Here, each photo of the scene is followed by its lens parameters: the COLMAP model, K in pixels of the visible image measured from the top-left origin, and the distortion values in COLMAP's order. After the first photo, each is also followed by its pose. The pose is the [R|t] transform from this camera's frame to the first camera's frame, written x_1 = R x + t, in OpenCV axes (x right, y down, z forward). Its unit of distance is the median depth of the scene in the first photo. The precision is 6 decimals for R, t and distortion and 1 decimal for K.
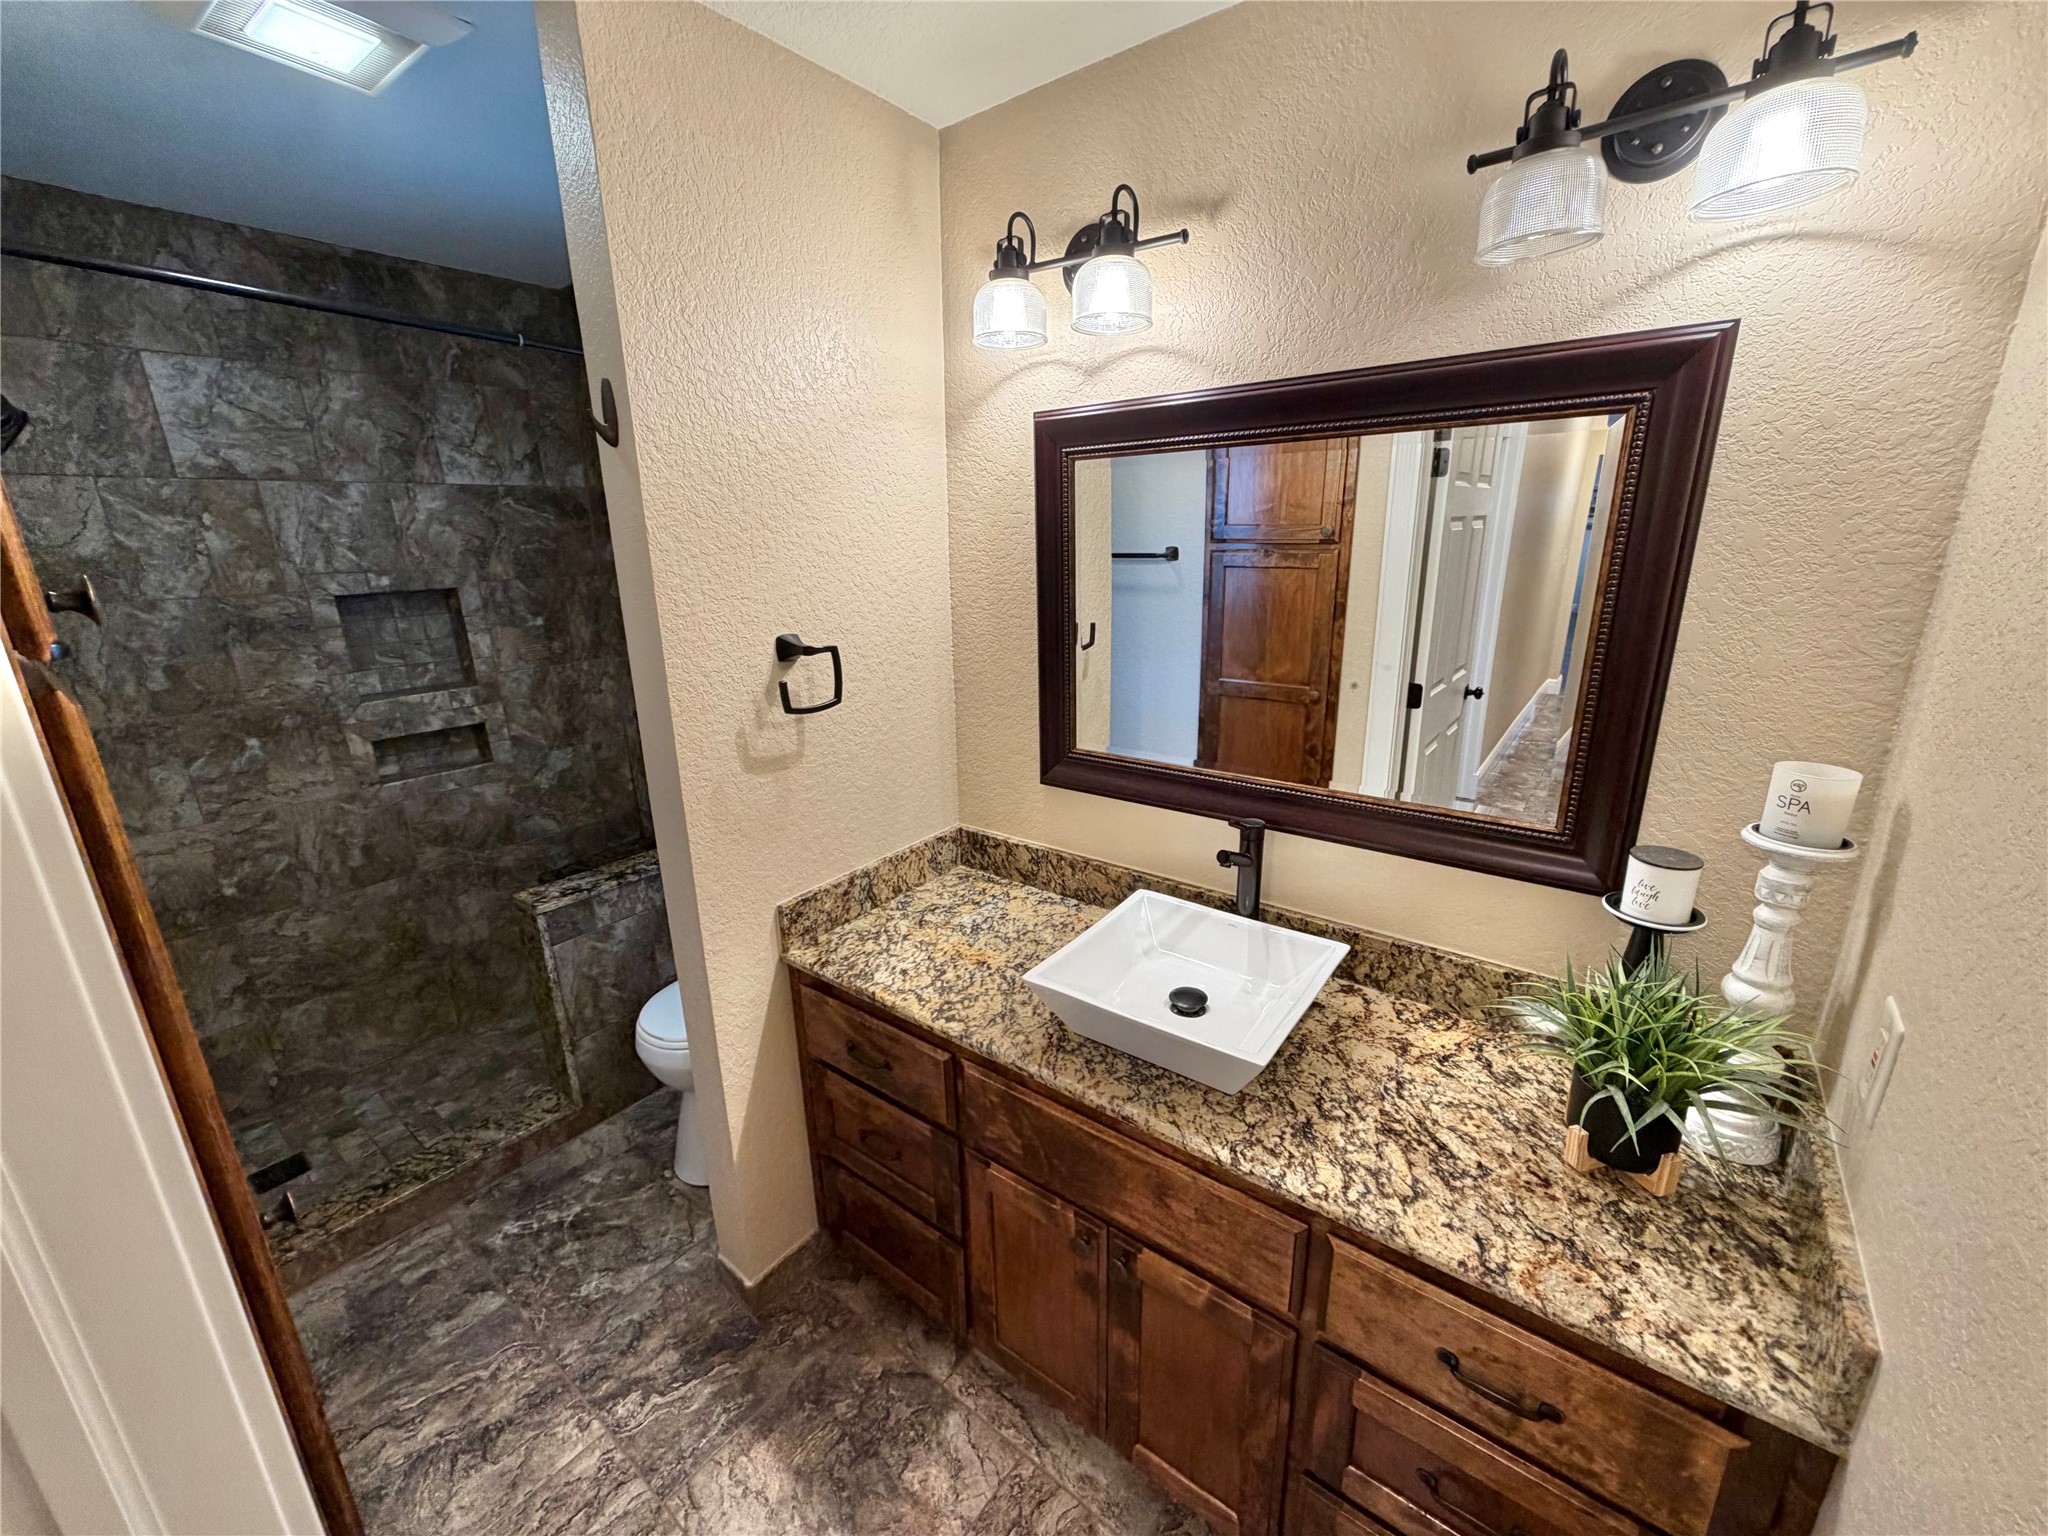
lens RADIAL K [[816.5, 0, 1022.9], [0, 816.5, 767.7], [0, 0, 1]] dist [-0.000972, 0.000561]
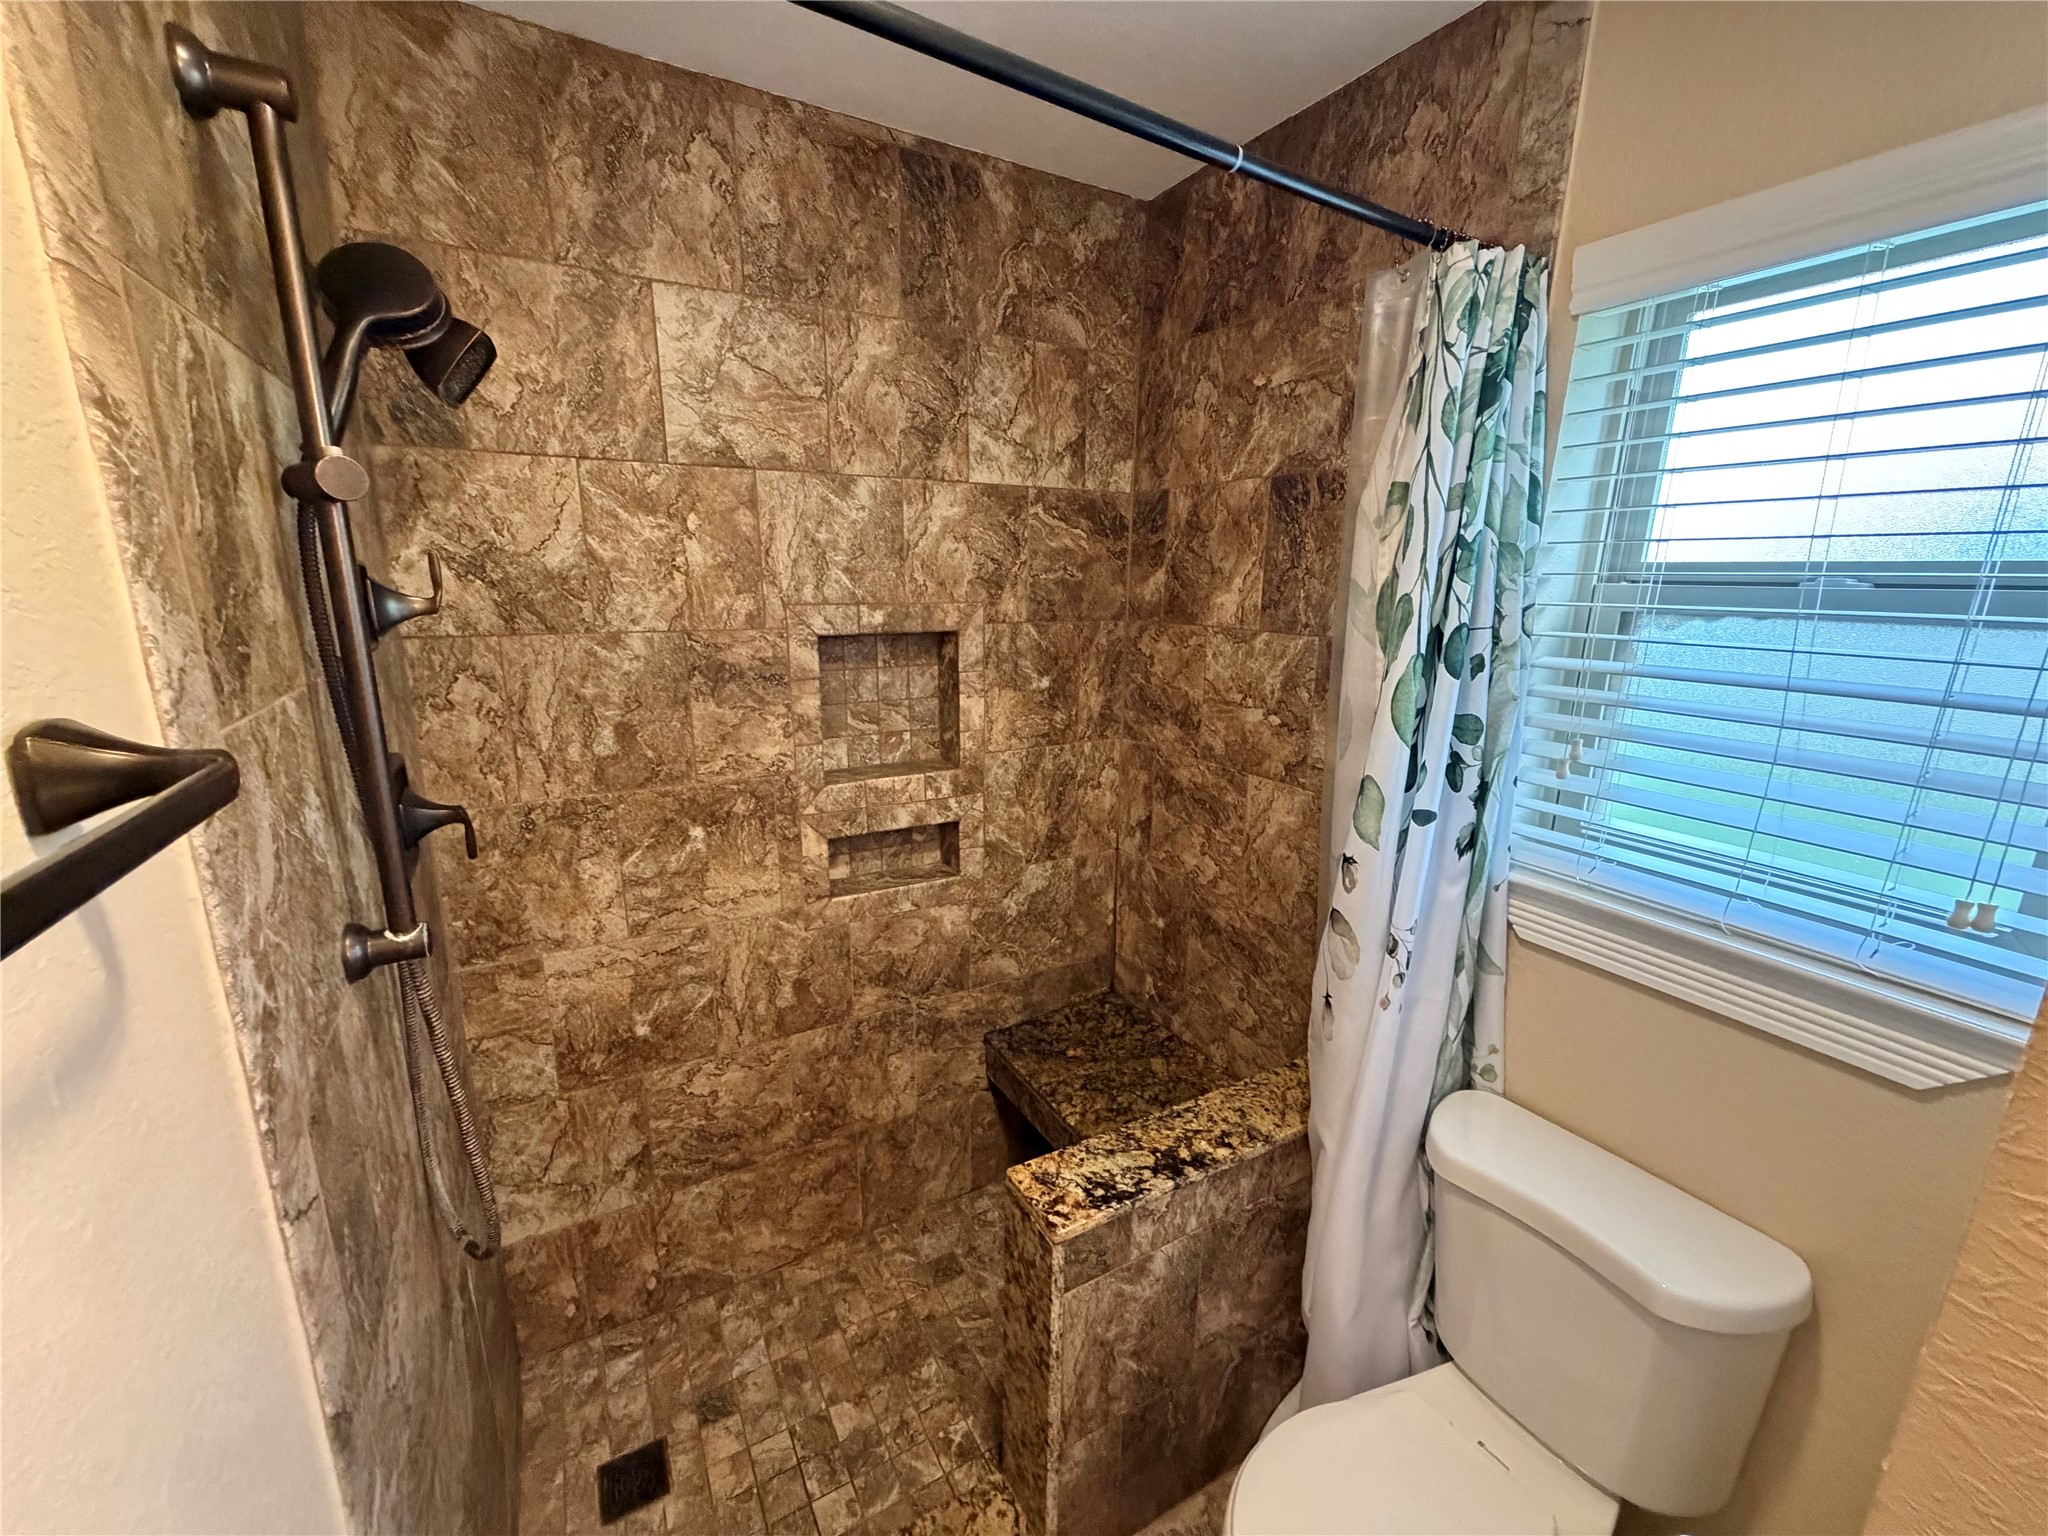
lens RADIAL K [[816.5, 0, 1022.9], [0, 816.5, 766.1], [0, 0, 1]] dist [-0.000972, 0.000561]
pose [[0.920824, 0.118923, -0.371404, -0.497287], [-0.137338, 0.990247, -0.023428, -0.130927], [0.364996, 0.072581, 0.928176, 0.514012]]
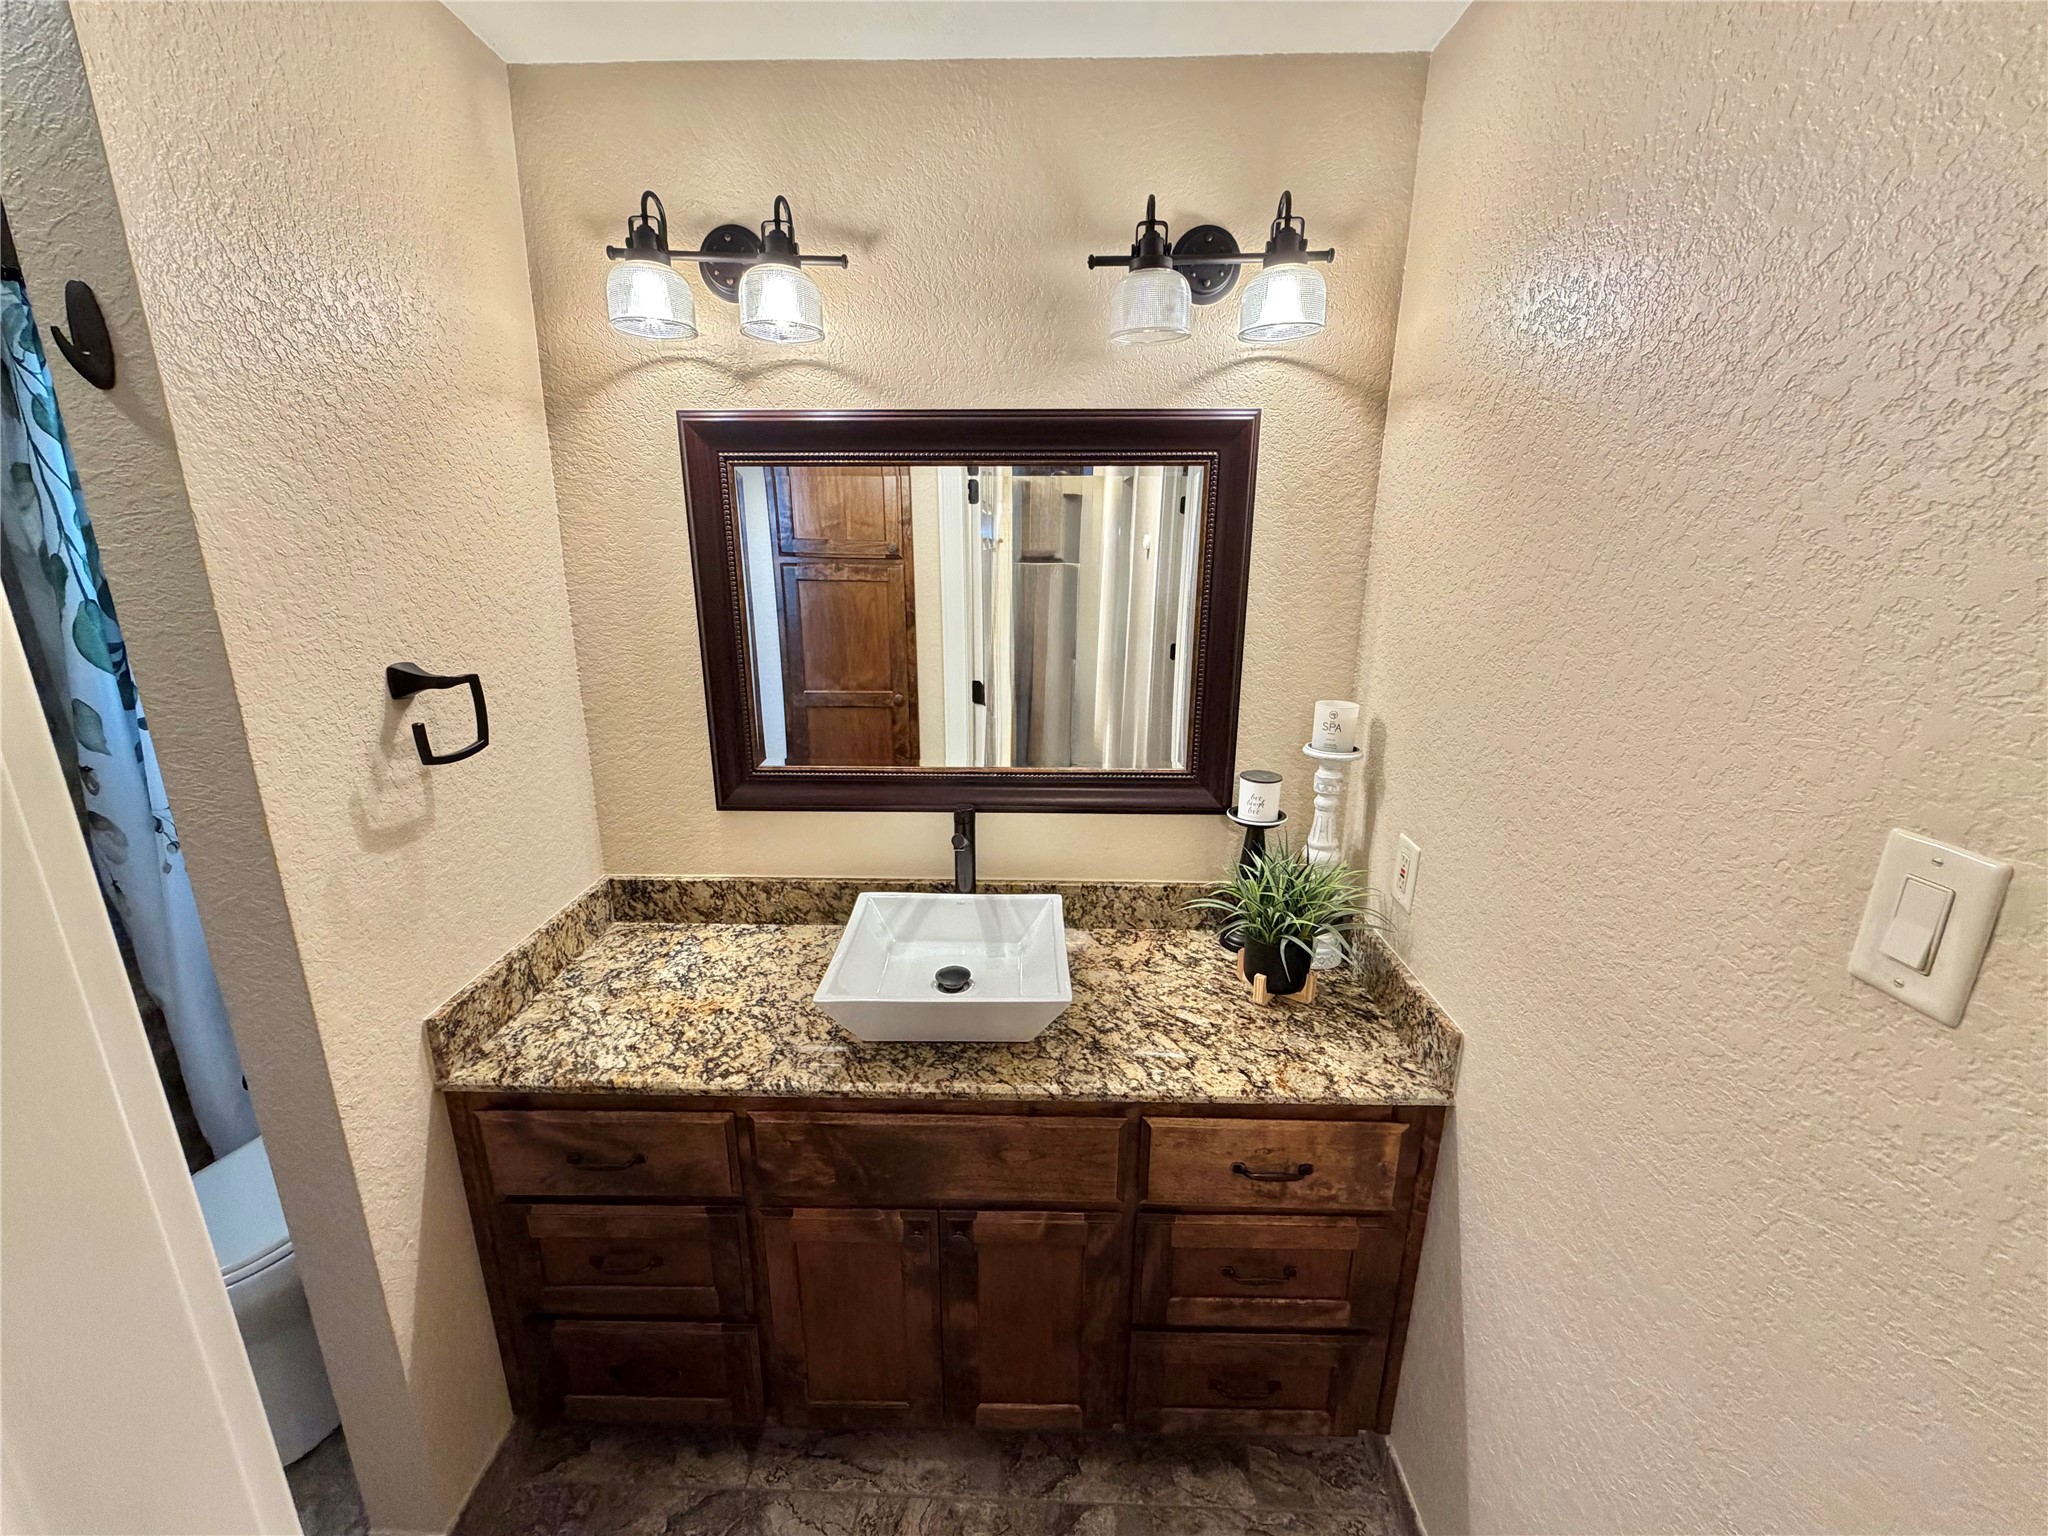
lens RADIAL K [[816.5, 0, 1013.9], [0, 816.5, 768.0], [0, 0, 1]] dist [-0.000972, 0.000561]
pose [[0.804569, -0.132319, 0.578930, -0.231643], [0.145015, 0.989125, 0.024538, -0.001858], [-0.575881, 0.064211, 0.815008, 0.045866]]
